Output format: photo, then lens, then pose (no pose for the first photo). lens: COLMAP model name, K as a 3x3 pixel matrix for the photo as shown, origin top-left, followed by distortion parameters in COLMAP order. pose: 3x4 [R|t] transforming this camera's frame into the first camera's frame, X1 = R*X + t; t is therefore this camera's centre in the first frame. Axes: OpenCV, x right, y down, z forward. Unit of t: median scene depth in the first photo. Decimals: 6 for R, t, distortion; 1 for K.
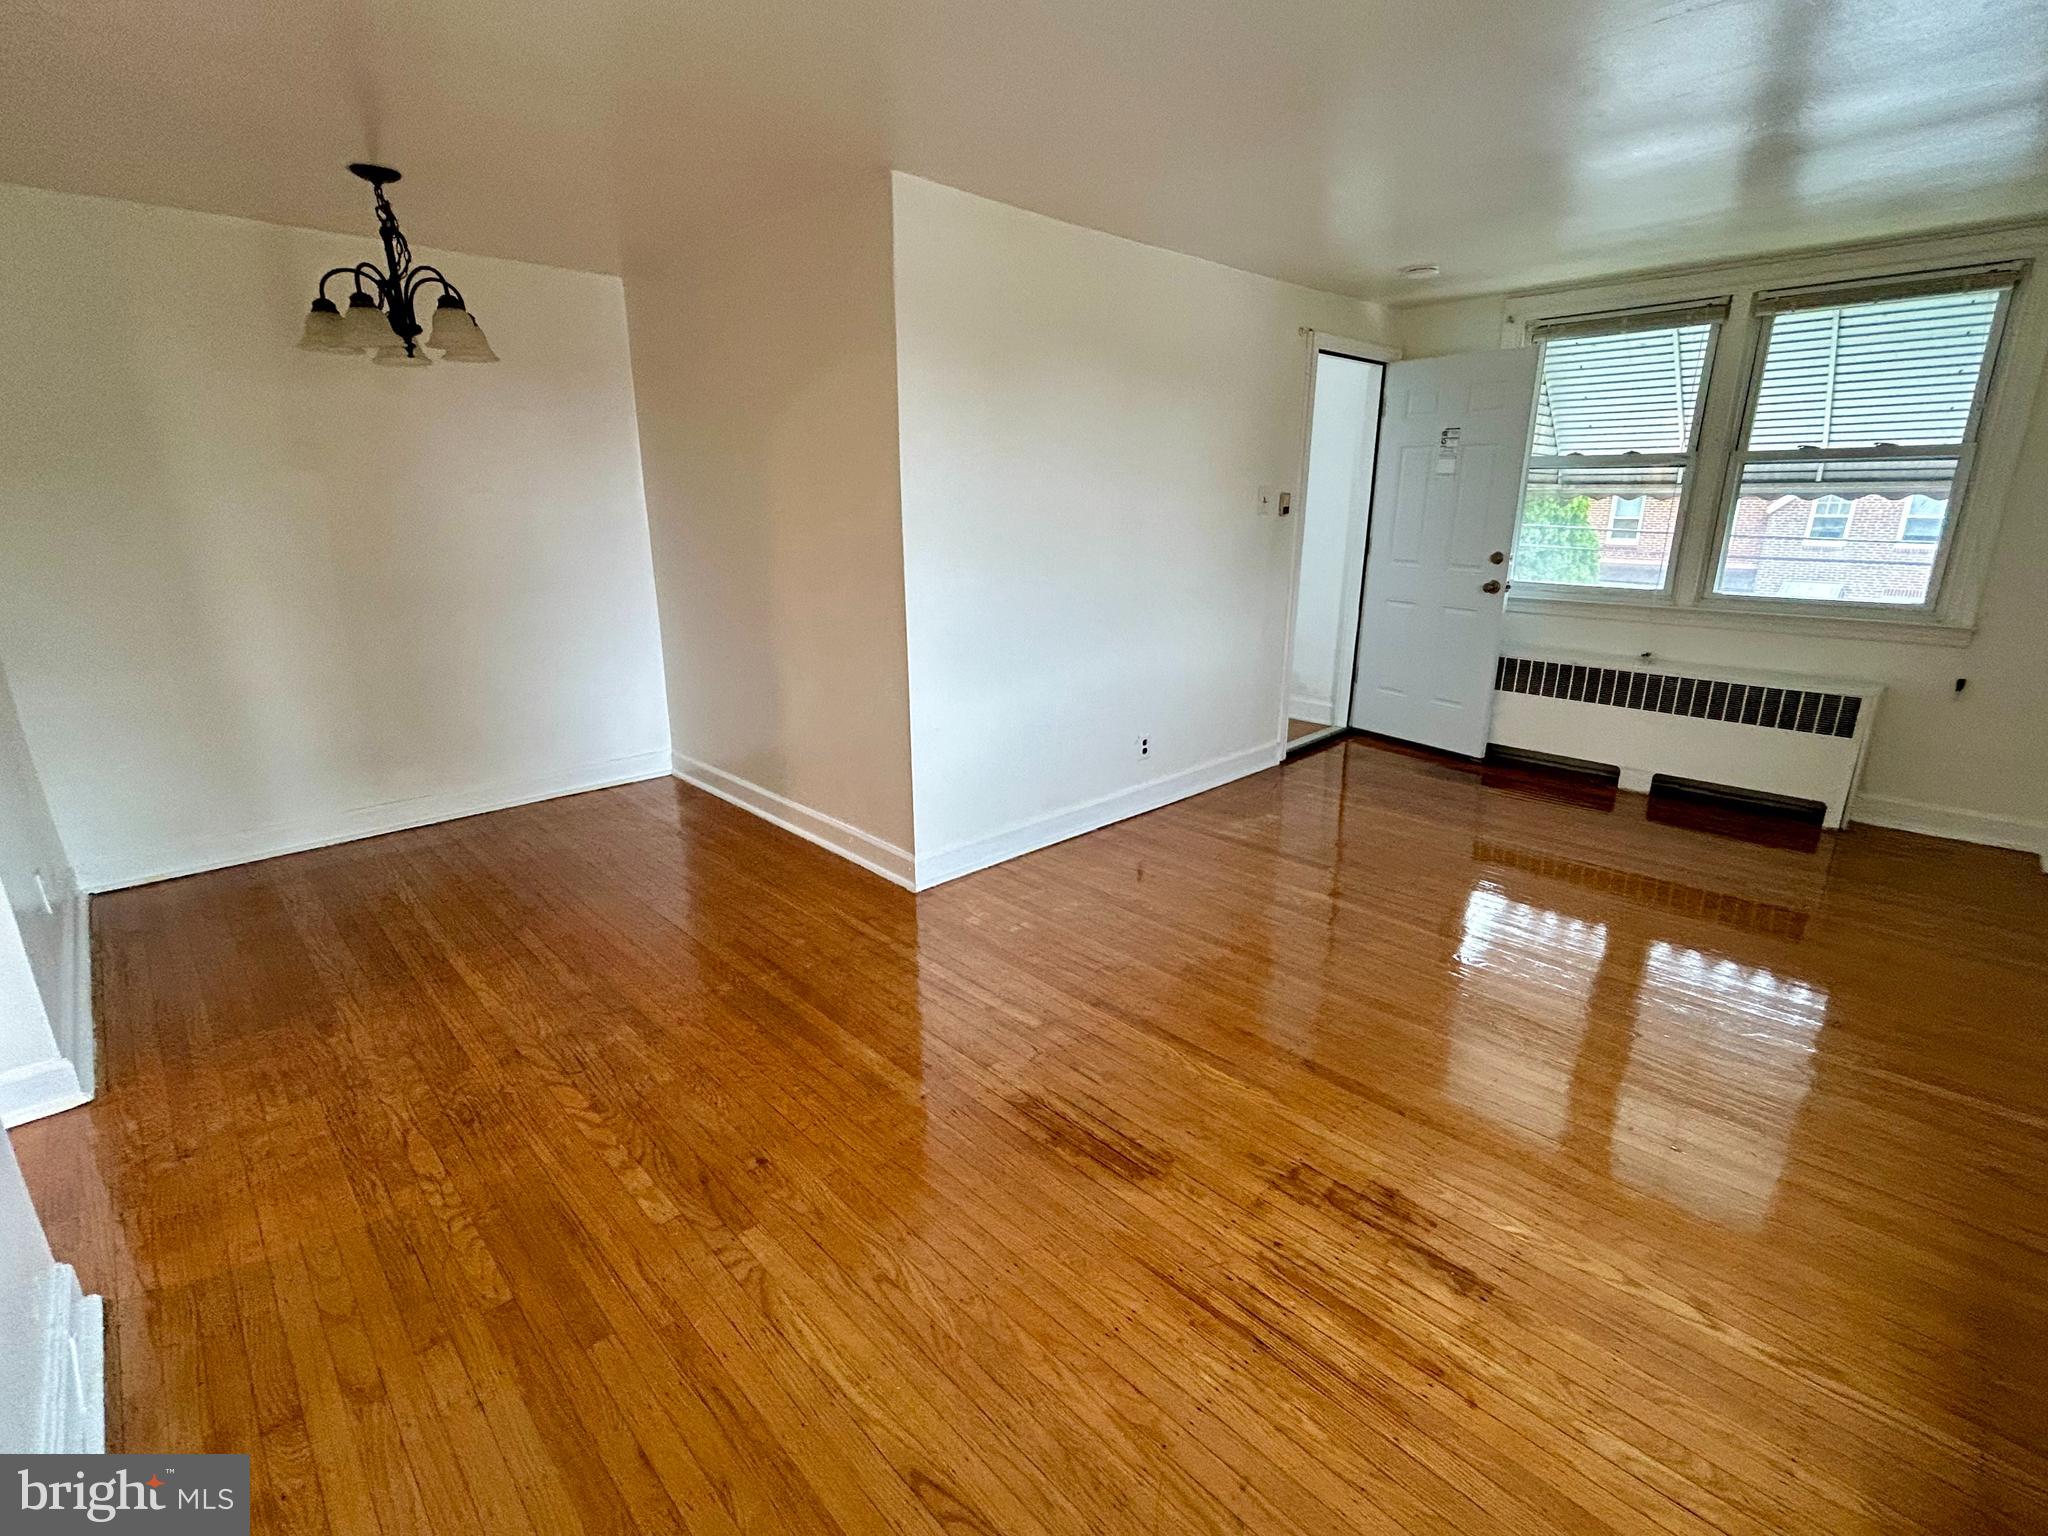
lens RADIAL K [[930.2, 0, 1015.6], [0, 930.2, 764.9], [0, 0, 1]] dist [-0.002595, 0.001062]
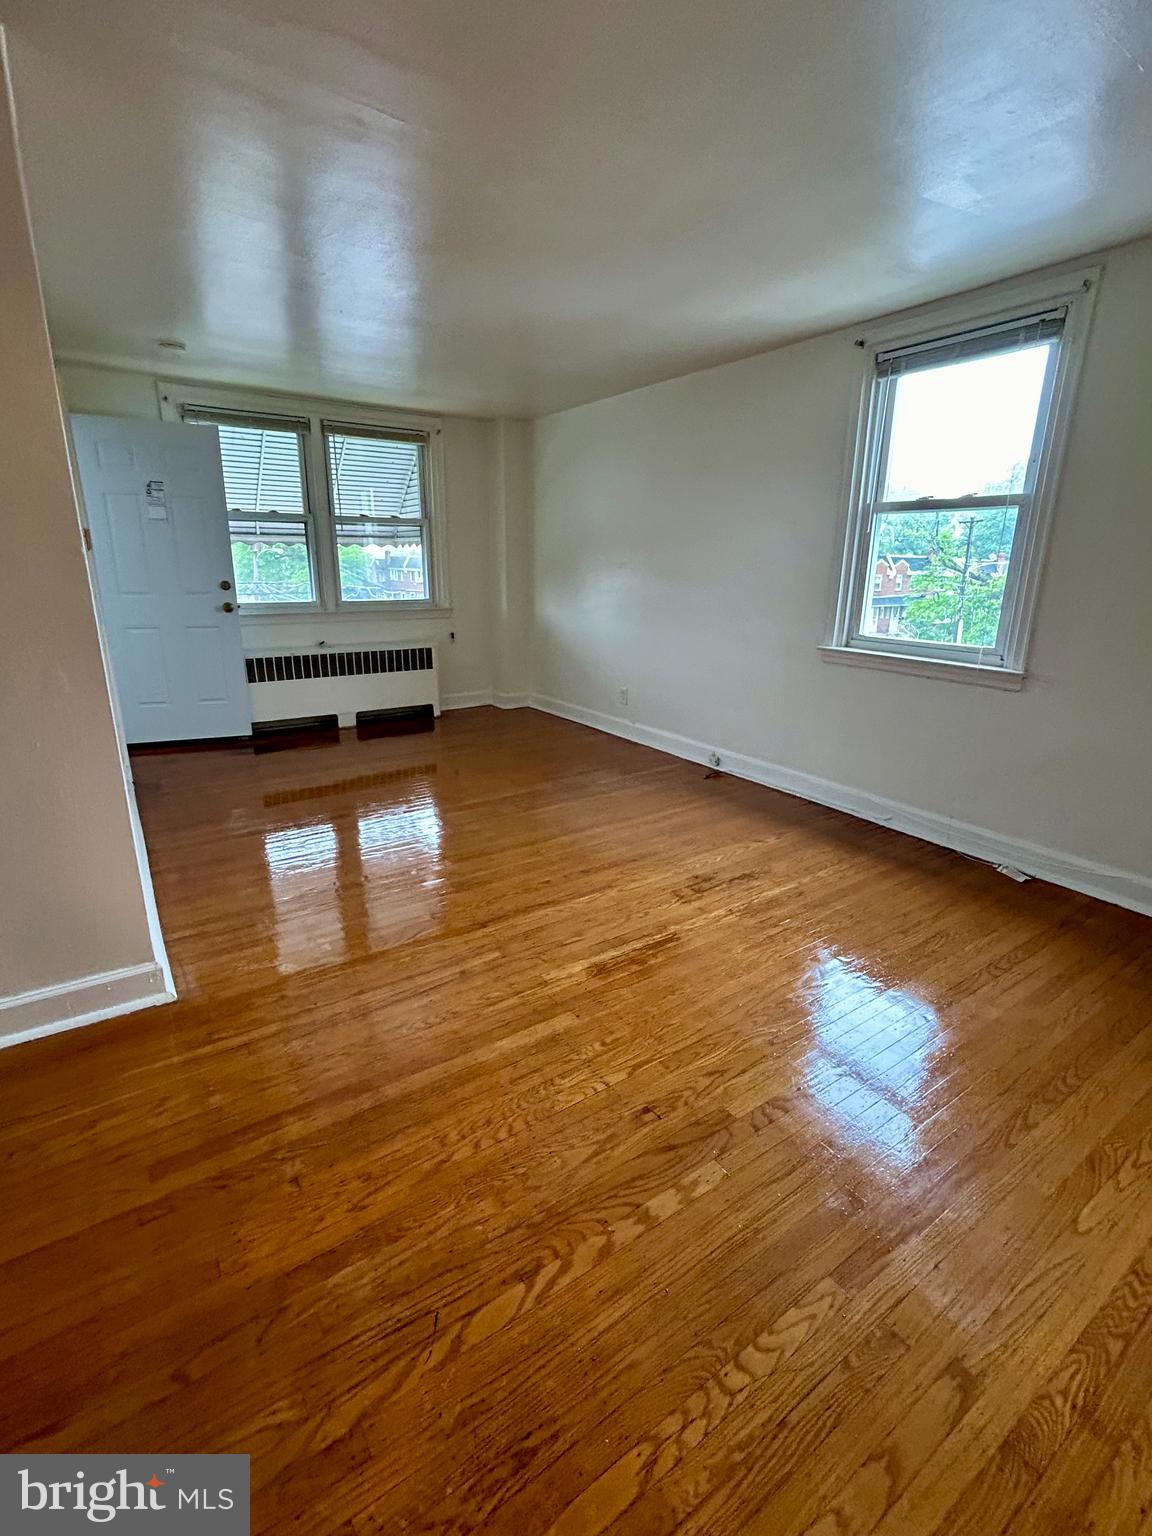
lens RADIAL K [[697.7, 0, 579.4], [0, 697.7, 766.5], [0, 0, 1]] dist [-0.002595, 0.001062]
pose [[0.162276, -0.275268, 0.947573, -0.711308], [0.262588, 0.937721, 0.227436, -0.125113], [-0.951165, 0.211914, 0.224452, 0.593766]]
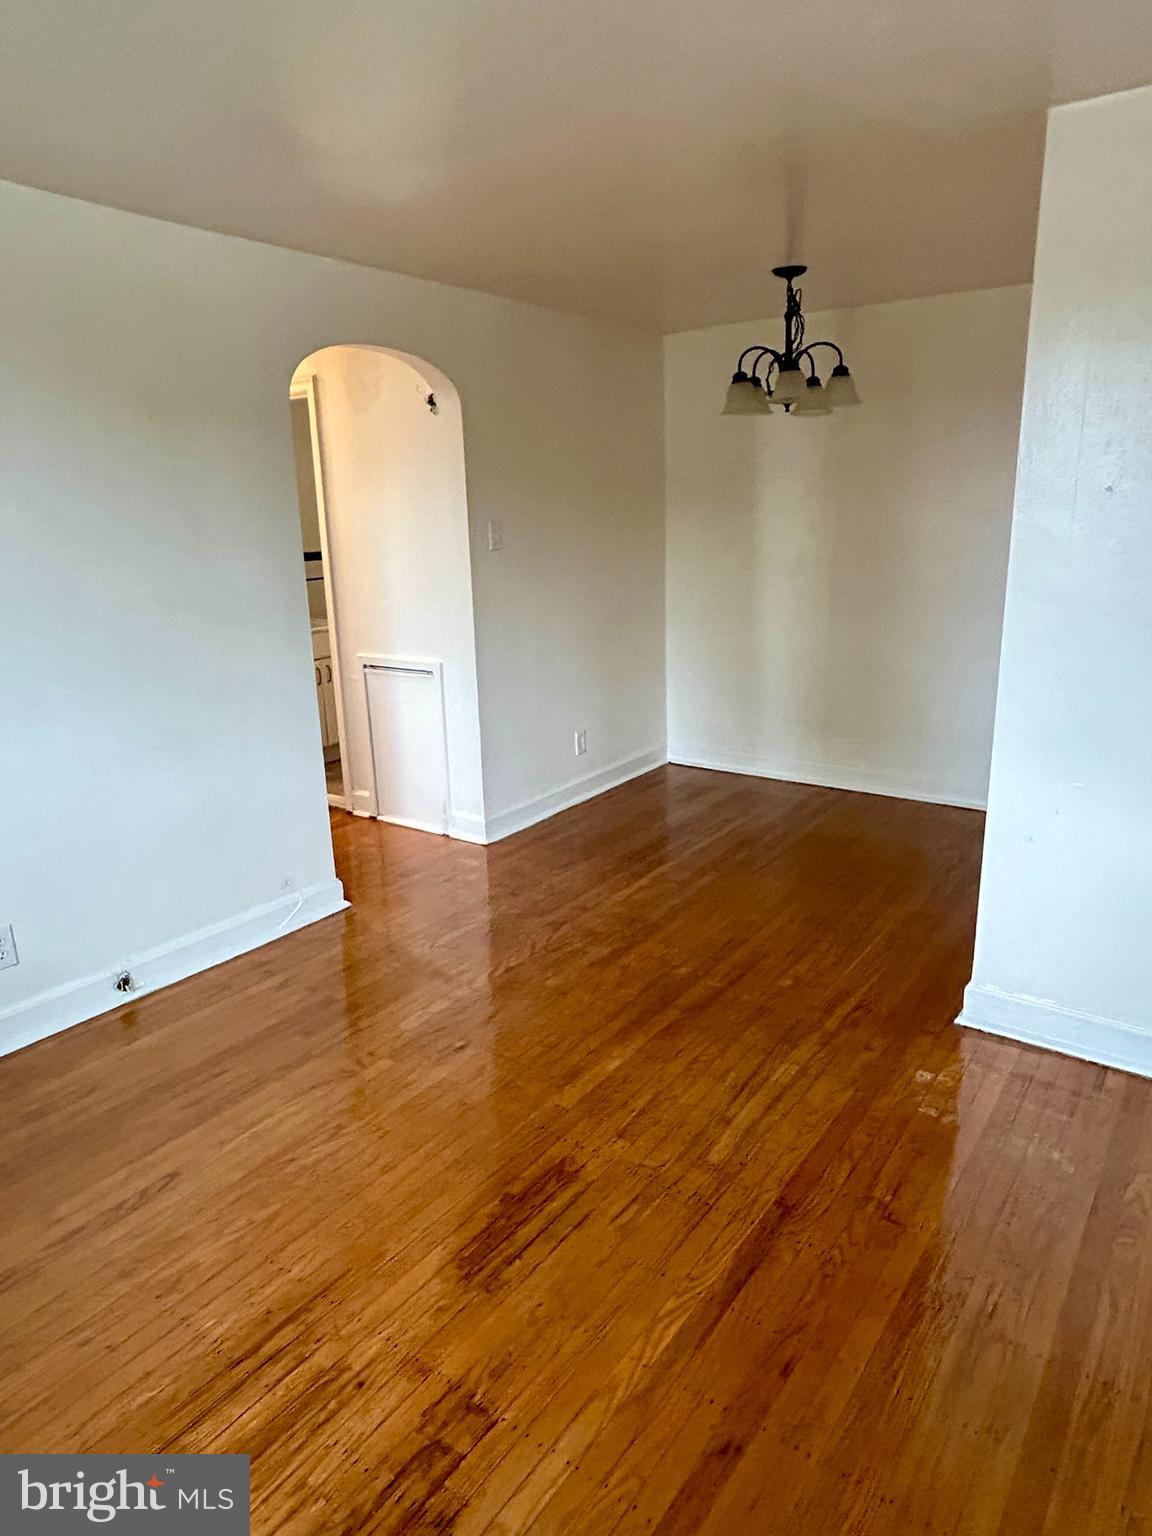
lens RADIAL K [[952.6, 0, 584.1], [0, 952.6, 771.2], [0, 0, 1]] dist [-0.003929, 0.002931]
pose [[0.183758, 0.263144, -0.947095, 0.683019], [-0.253523, 0.943592, 0.212981, -0.198592], [0.949715, 0.200974, 0.240106, 0.564890]]
